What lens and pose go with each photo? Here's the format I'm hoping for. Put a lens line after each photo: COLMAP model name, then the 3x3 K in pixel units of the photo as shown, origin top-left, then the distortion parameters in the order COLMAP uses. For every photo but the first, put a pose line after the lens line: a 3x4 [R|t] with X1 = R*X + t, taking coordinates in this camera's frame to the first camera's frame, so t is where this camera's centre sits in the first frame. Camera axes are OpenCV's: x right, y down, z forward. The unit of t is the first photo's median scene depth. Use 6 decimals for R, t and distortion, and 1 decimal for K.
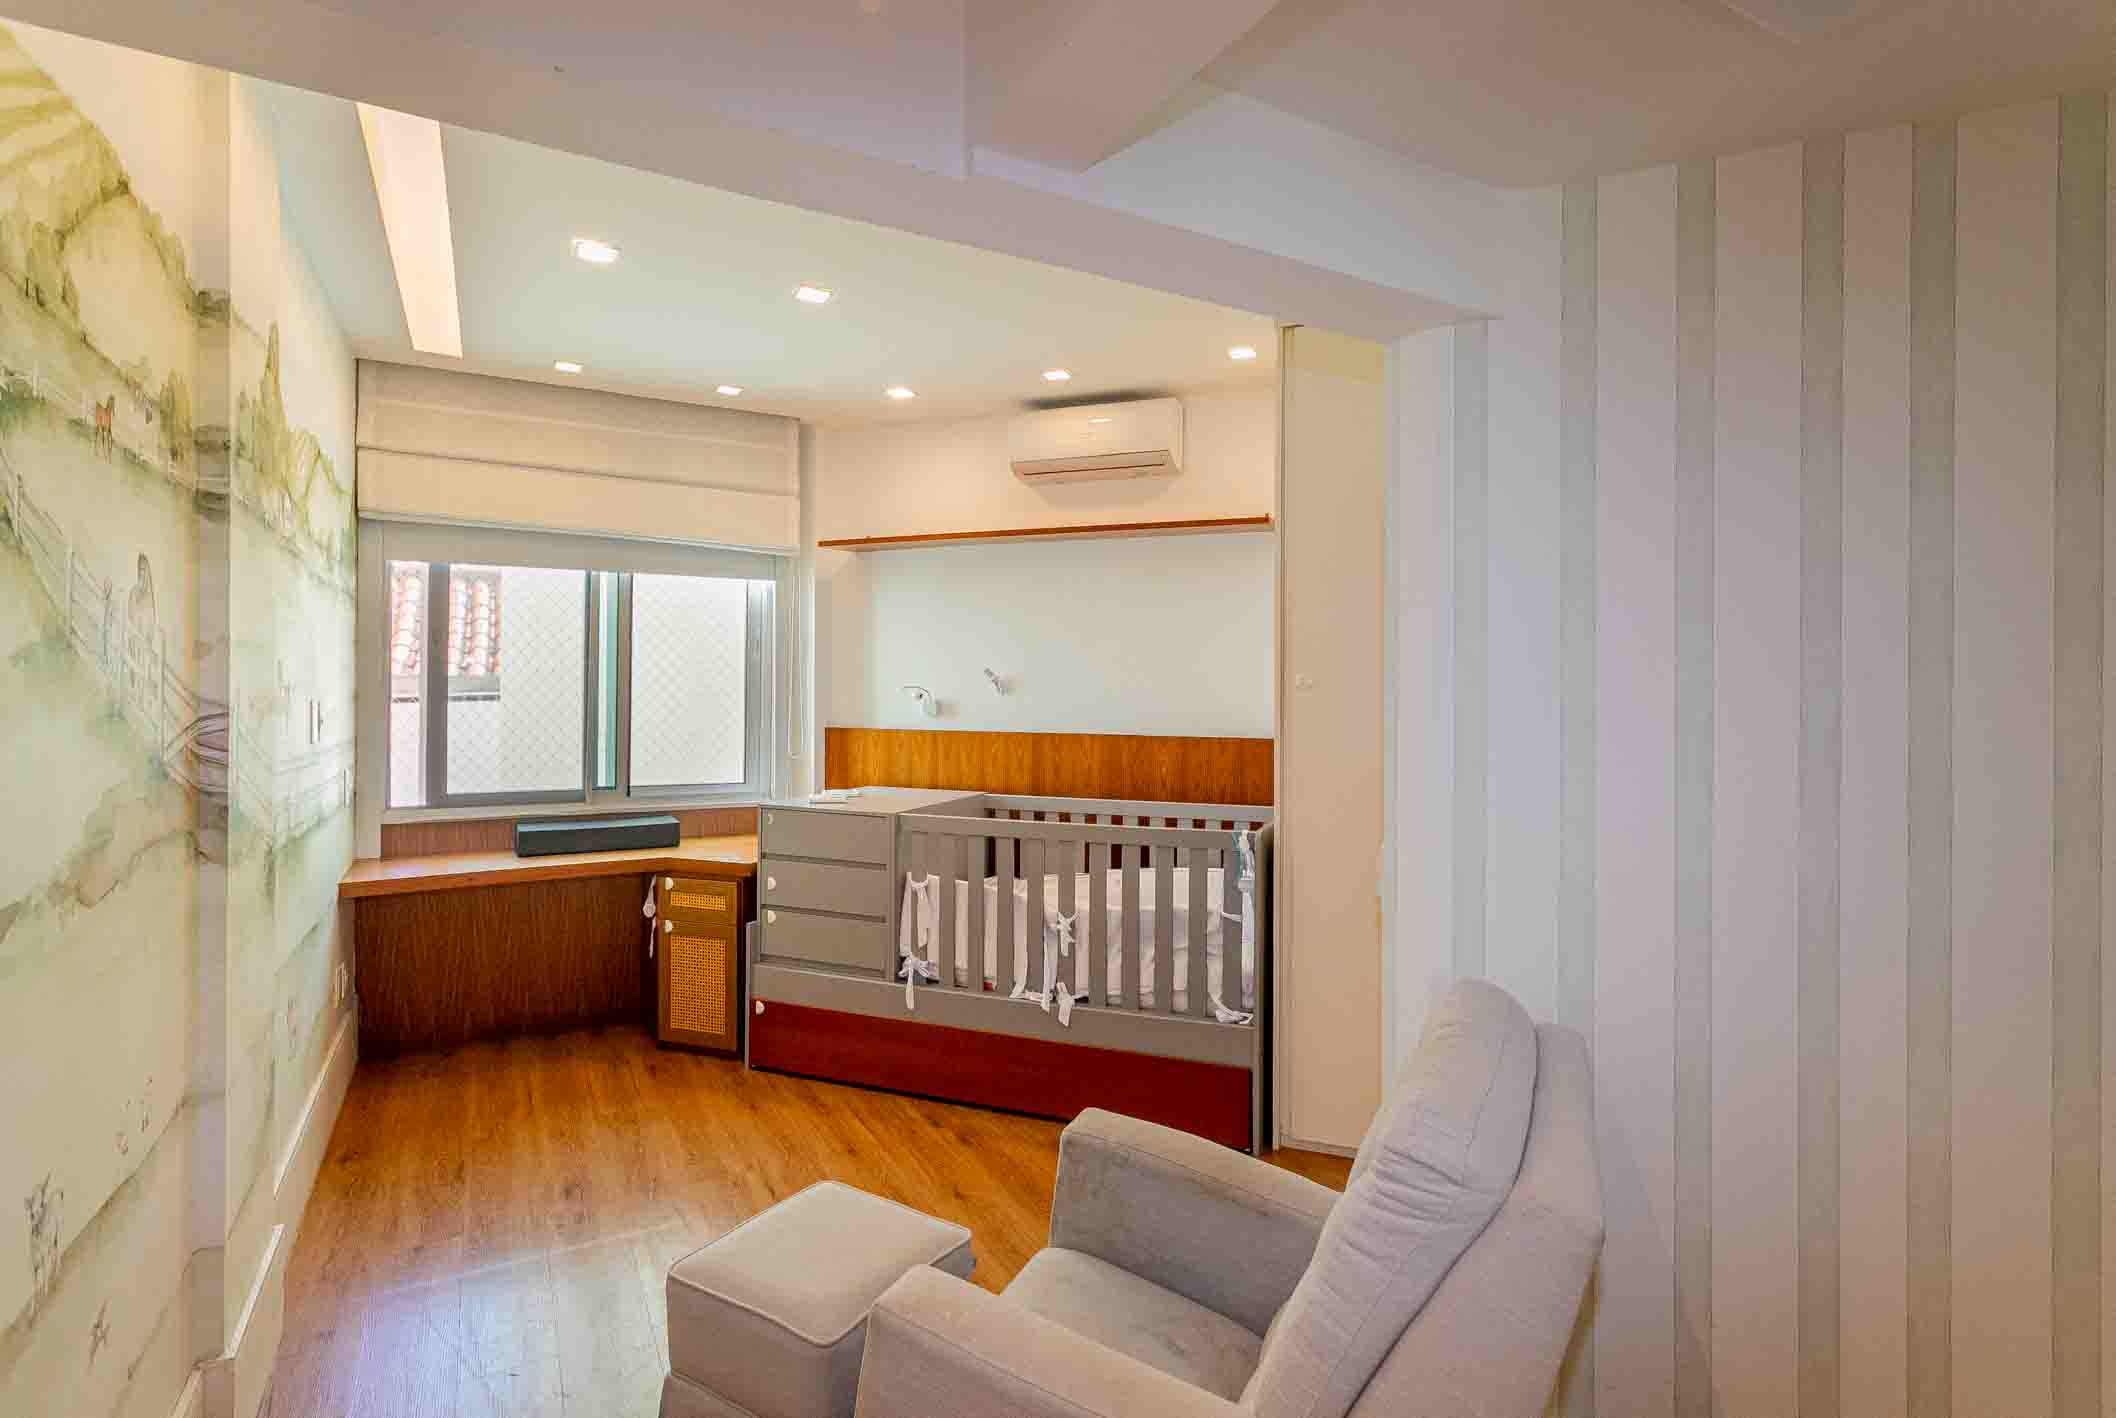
lens RADIAL K [[1031.9, 0, 1054.1], [0, 1031.9, 694.3], [0, 0, 1]] dist [-0.009714, 0.000295]
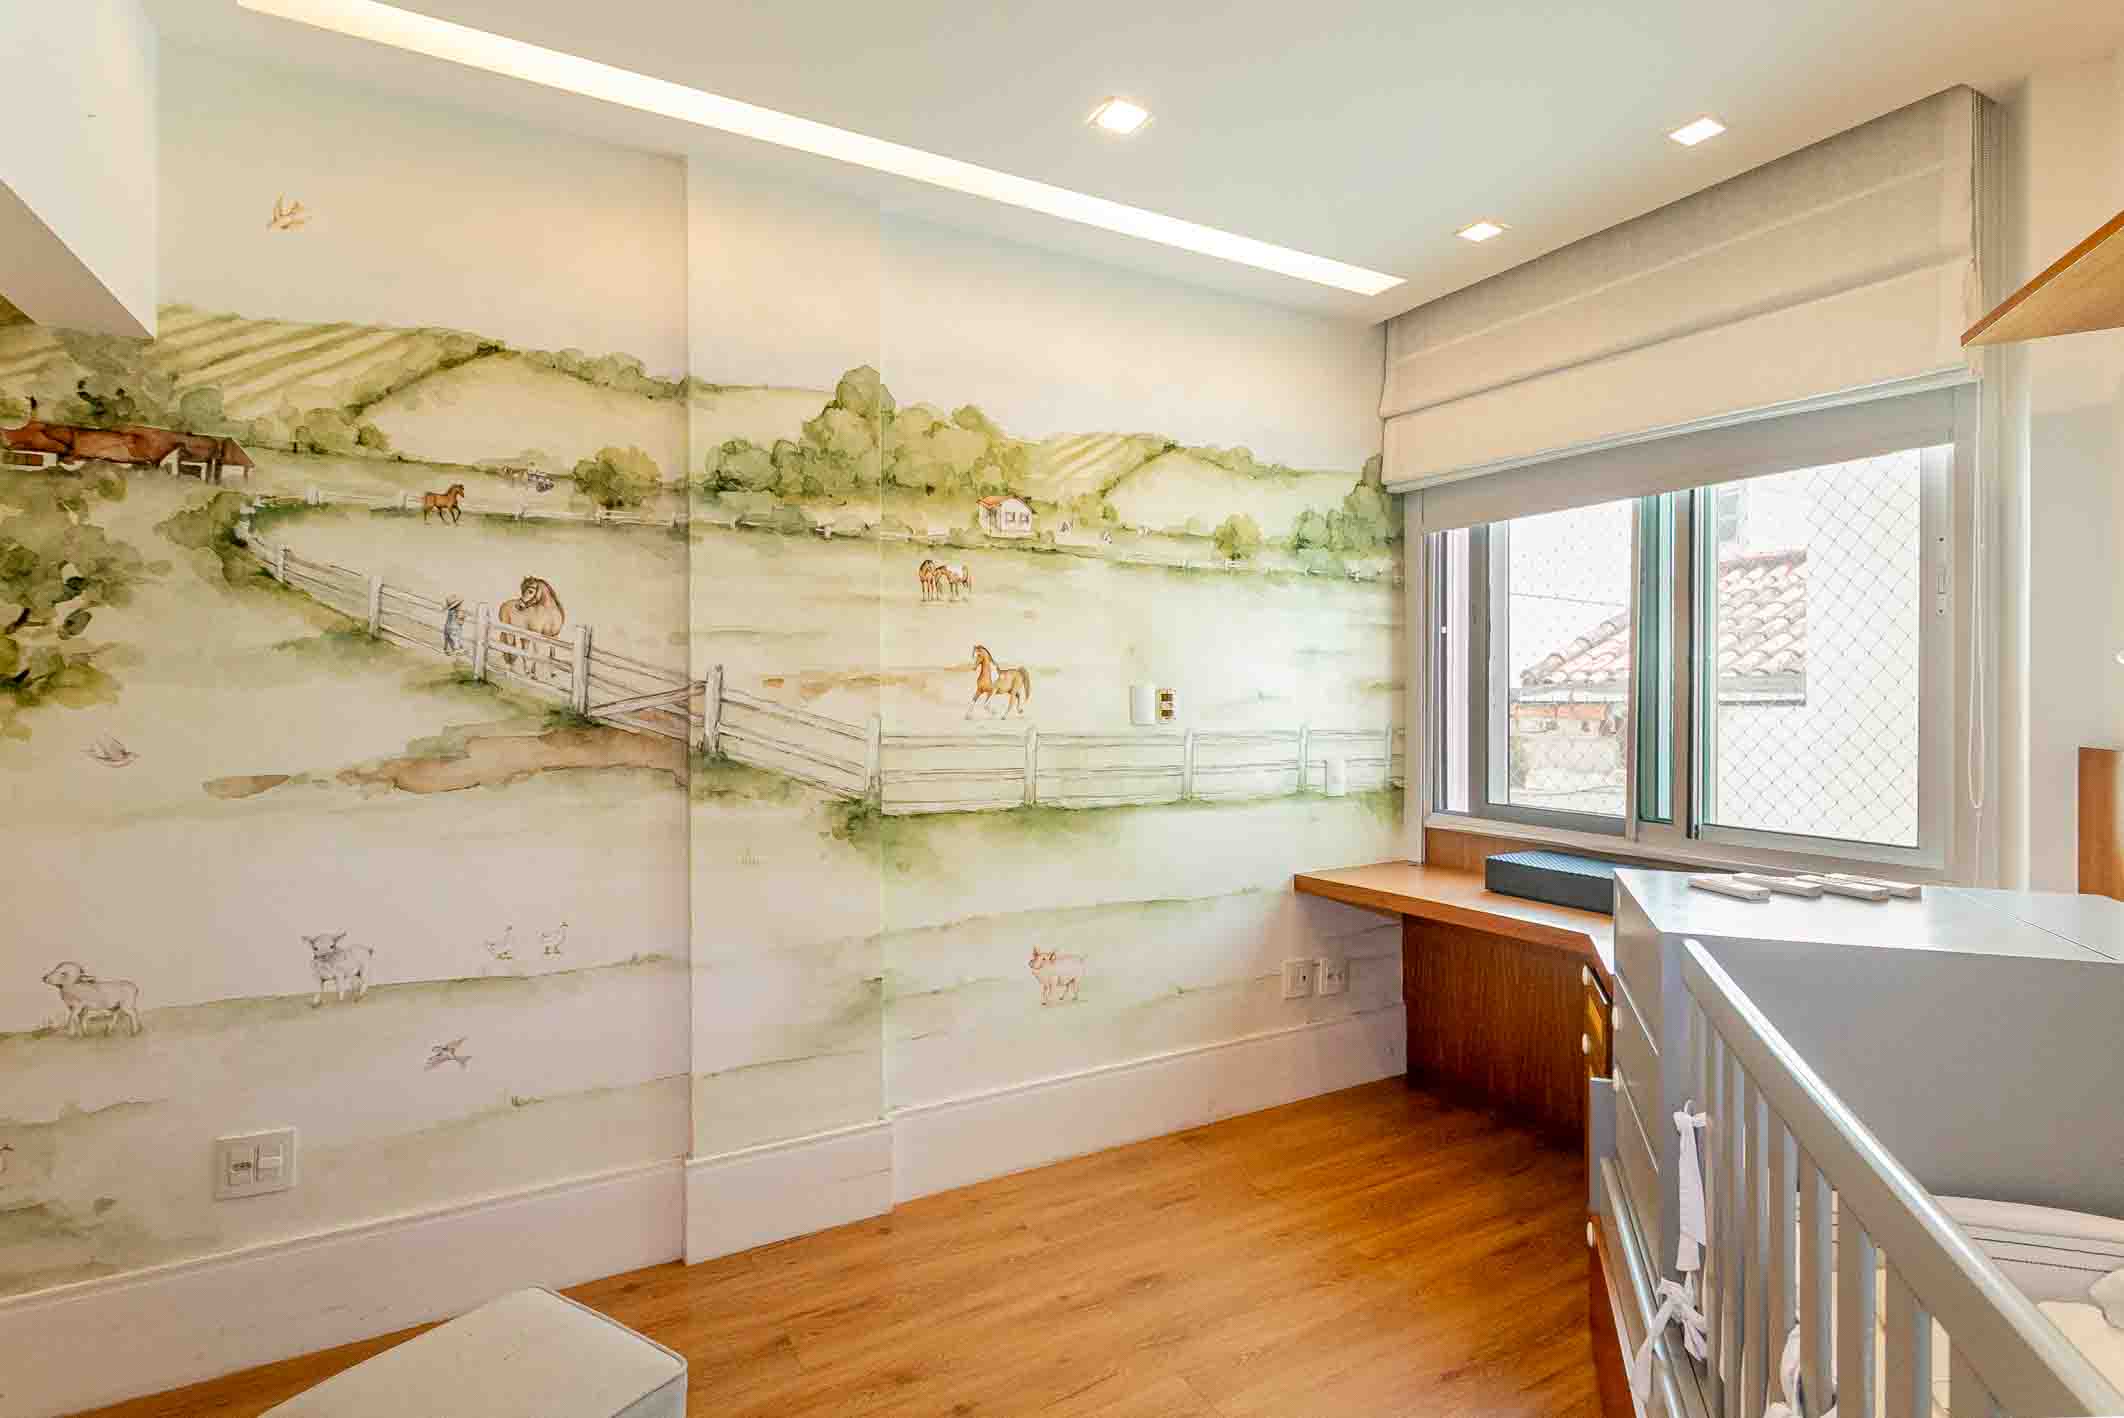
lens RADIAL K [[1035.8, 0, 1056.0], [0, 1035.8, 701.8], [0, 0, 1]] dist [-0.009714, 0.000295]
pose [[0.007735, 0.005858, -0.999953, 0.253184], [-0.005405, 0.999968, 0.005816, 0.013597], [0.999955, 0.005360, 0.007766, 0.673159]]
